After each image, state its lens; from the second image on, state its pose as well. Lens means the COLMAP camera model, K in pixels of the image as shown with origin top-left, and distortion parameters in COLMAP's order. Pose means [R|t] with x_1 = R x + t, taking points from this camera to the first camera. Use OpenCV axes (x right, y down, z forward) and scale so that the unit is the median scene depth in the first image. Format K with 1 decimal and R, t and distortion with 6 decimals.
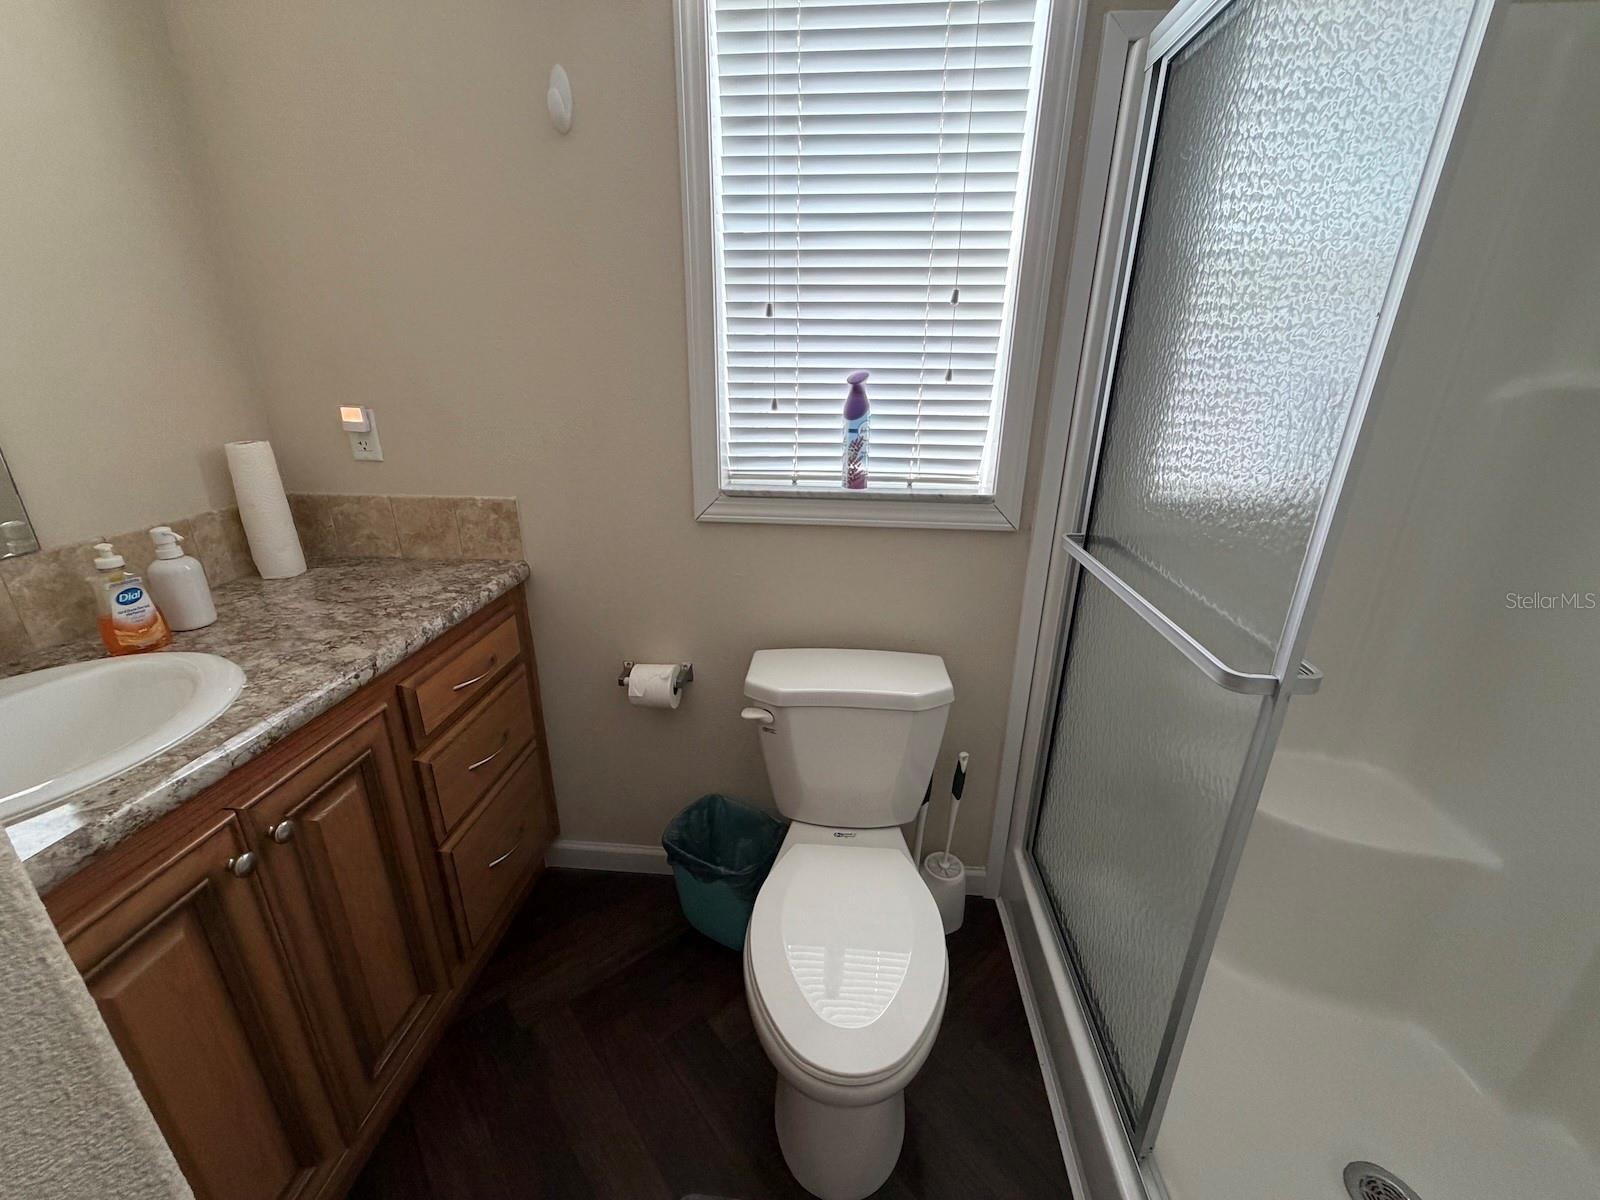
lens RADIAL K [[635.5, 0, 794.6], [0, 635.5, 597.0], [0, 0, 1]] dist [0.003227, -0.001753]
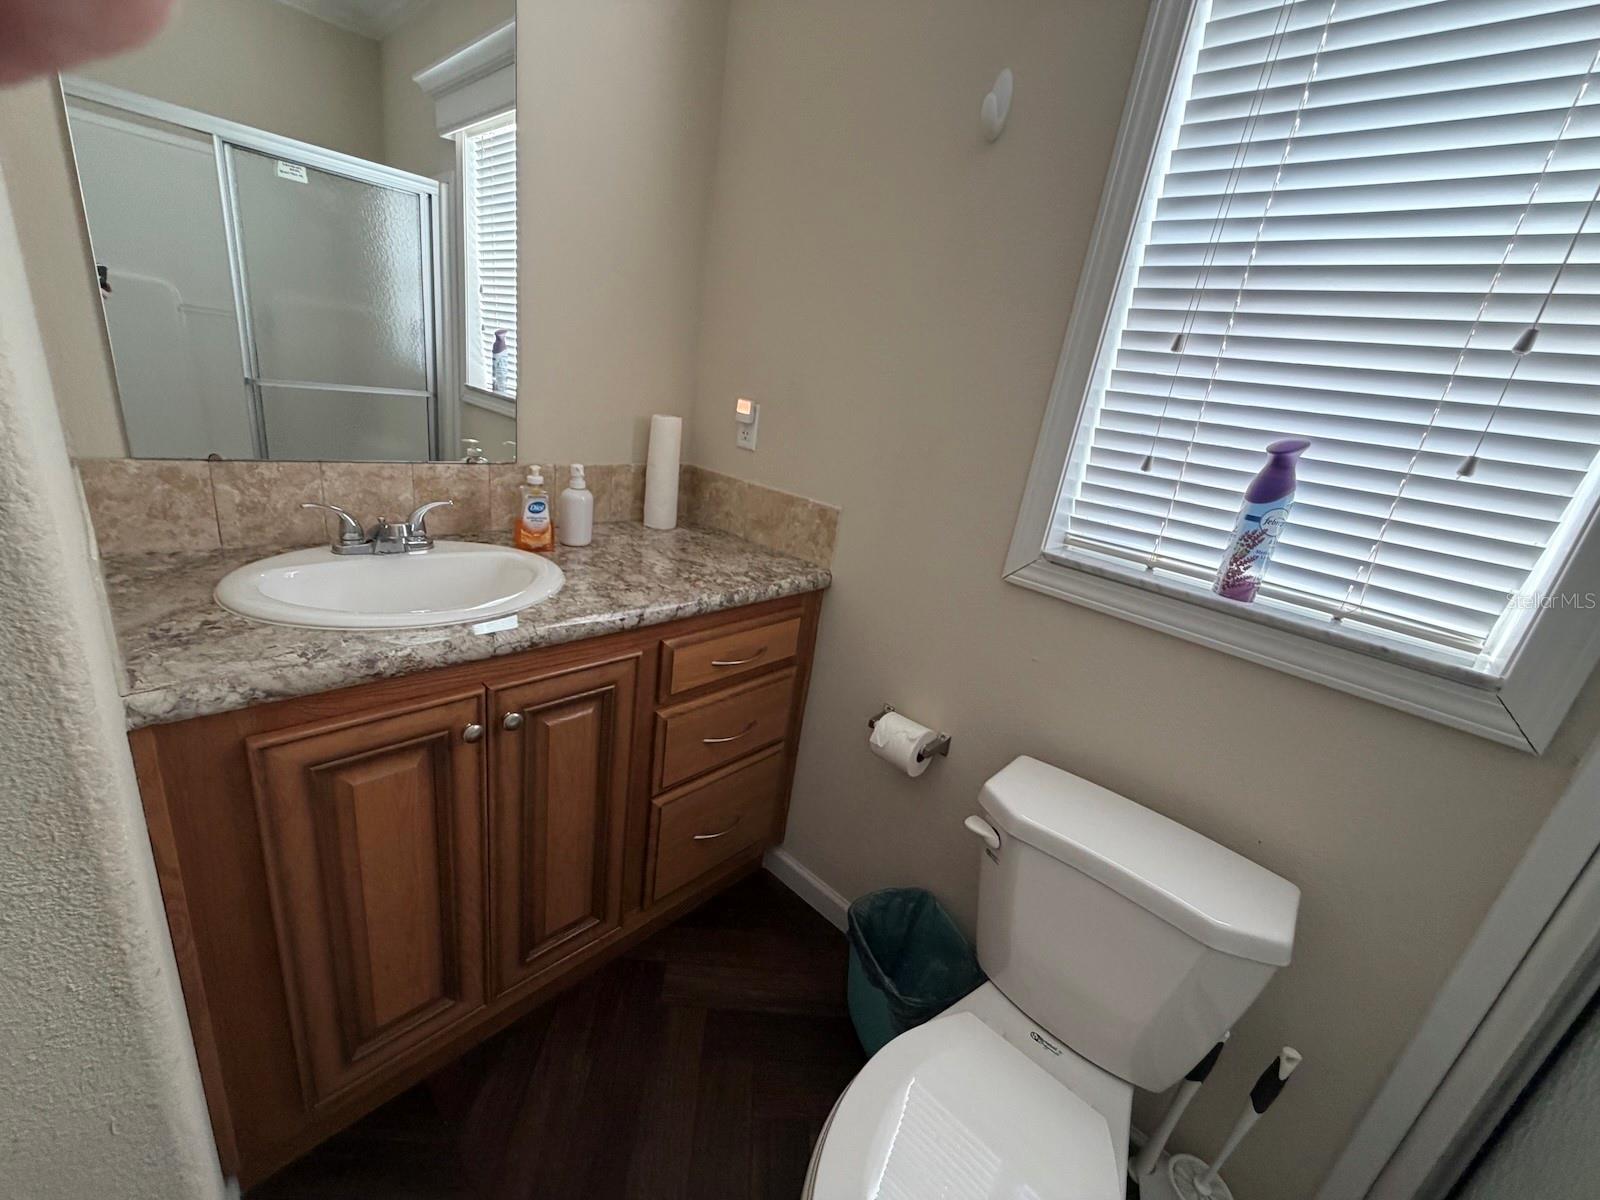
lens RADIAL K [[635.5, 0, 802.5], [0, 635.5, 599.0], [0, 0, 1]] dist [0.003227, -0.001753]
pose [[0.778704, 0.295076, -0.553670, 0.119637], [-0.334346, 0.941915, 0.031751, -0.036002], [0.530879, 0.160393, 0.832131, 0.172946]]
